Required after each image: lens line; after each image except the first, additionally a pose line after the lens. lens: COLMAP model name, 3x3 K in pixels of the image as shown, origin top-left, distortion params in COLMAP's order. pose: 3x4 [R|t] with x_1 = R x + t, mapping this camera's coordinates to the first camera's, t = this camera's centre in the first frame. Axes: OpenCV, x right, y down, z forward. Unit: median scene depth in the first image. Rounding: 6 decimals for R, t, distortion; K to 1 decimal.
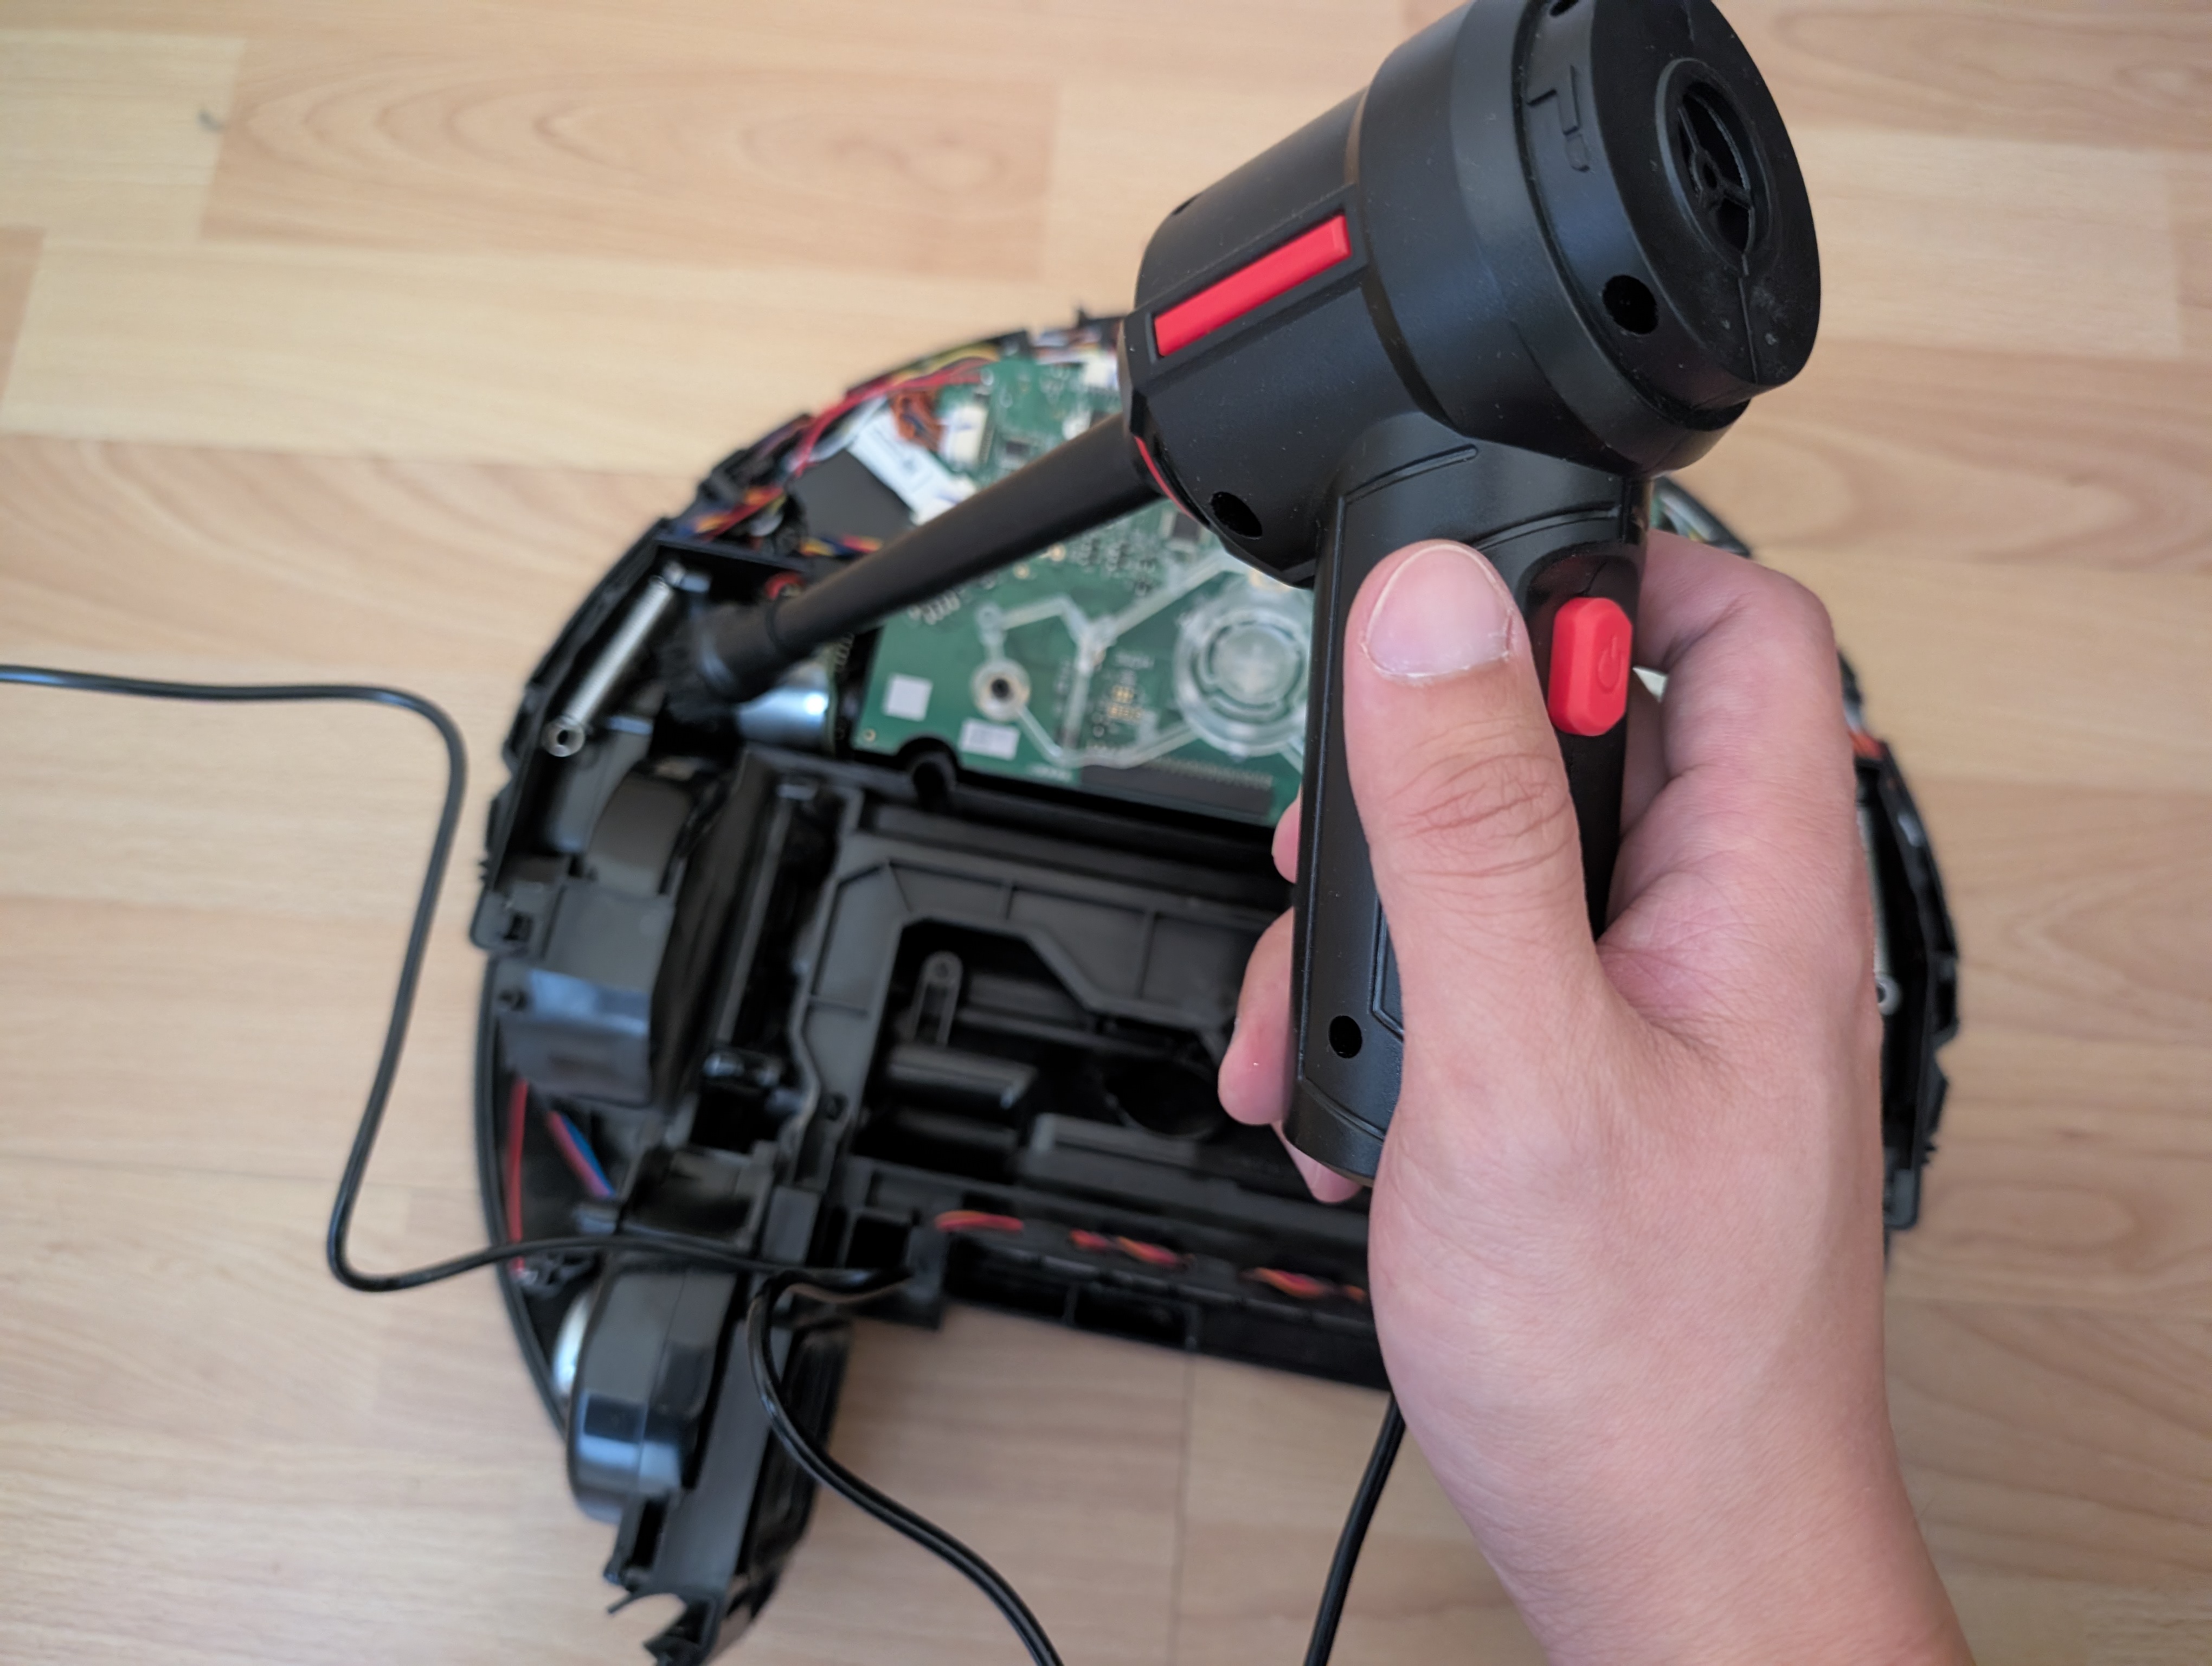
lens RADIAL K [[1623.4, 0, 1130.3], [0, 1623.4, 837.3], [0, 0, 1]] dist [-0.017527, 0.003536]
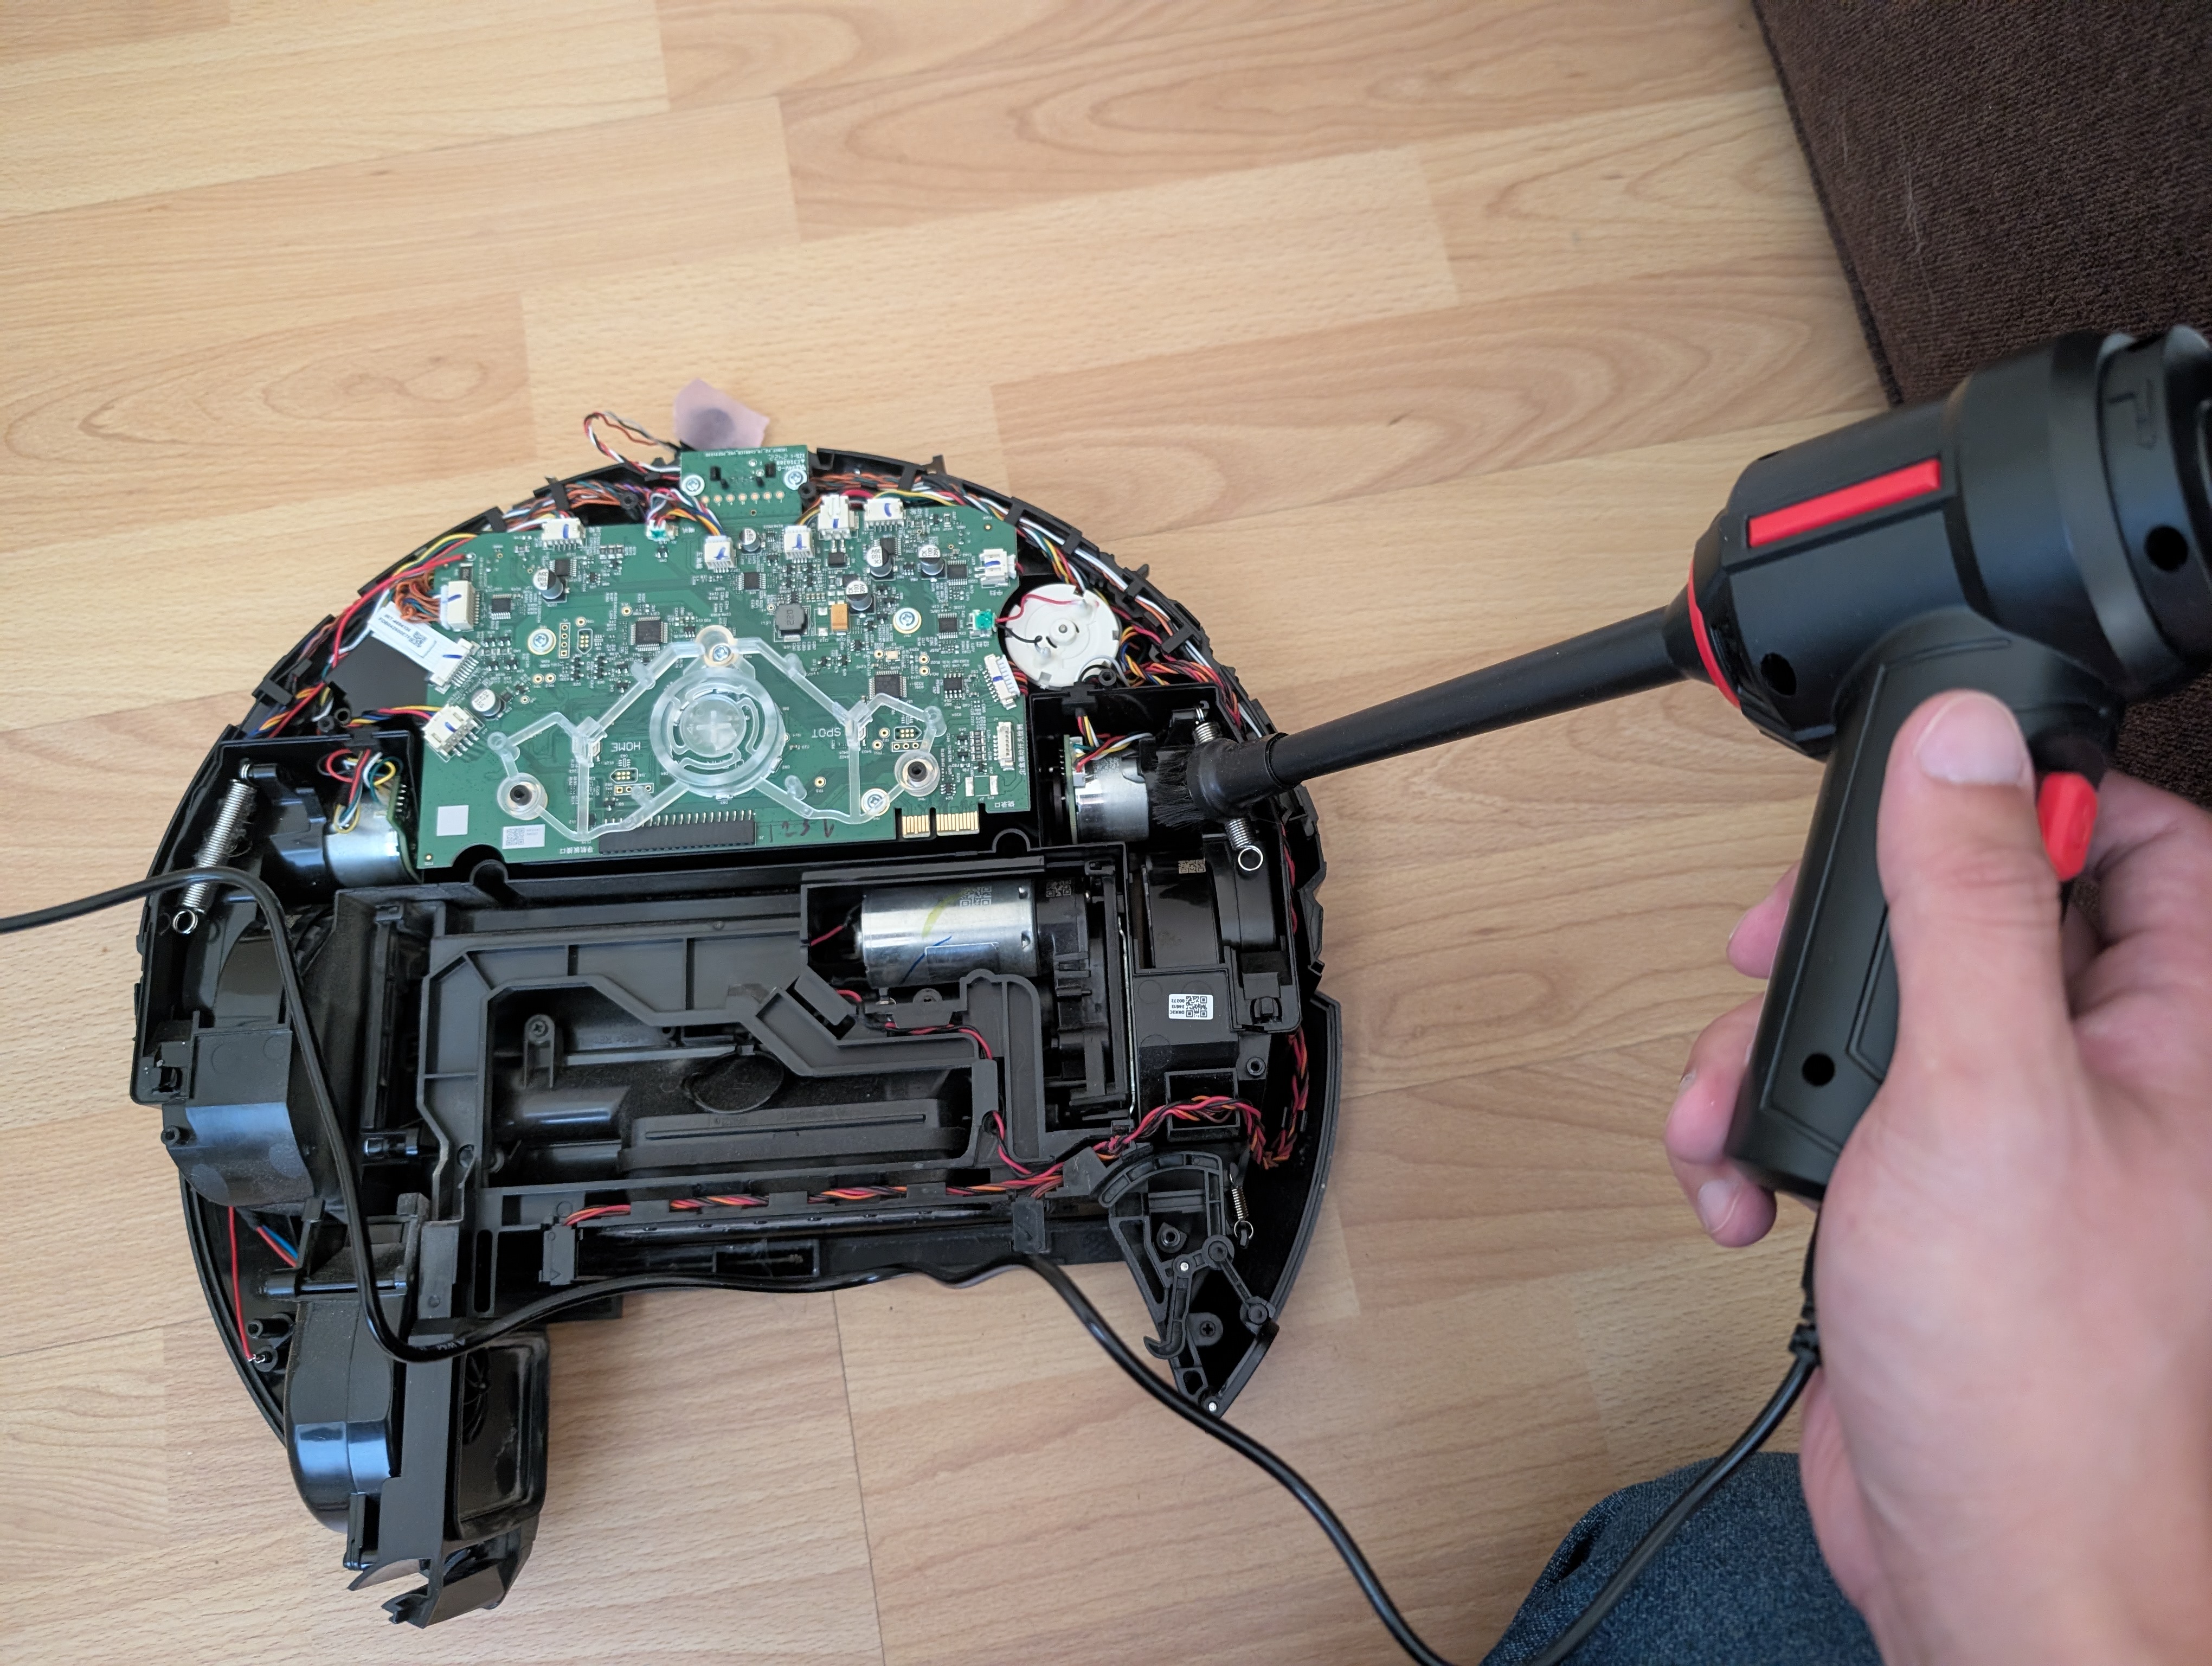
lens RADIAL K [[1609.9, 0, 1119.8], [0, 1609.9, 847.5], [0, 0, 1]] dist [-0.014924, 0.022837]
pose [[0.967051, -0.245835, 0.066161, 0.257503], [0.247721, 0.968584, -0.021876, 0.083237], [-0.058705, 0.037544, 0.997569, -0.243561]]
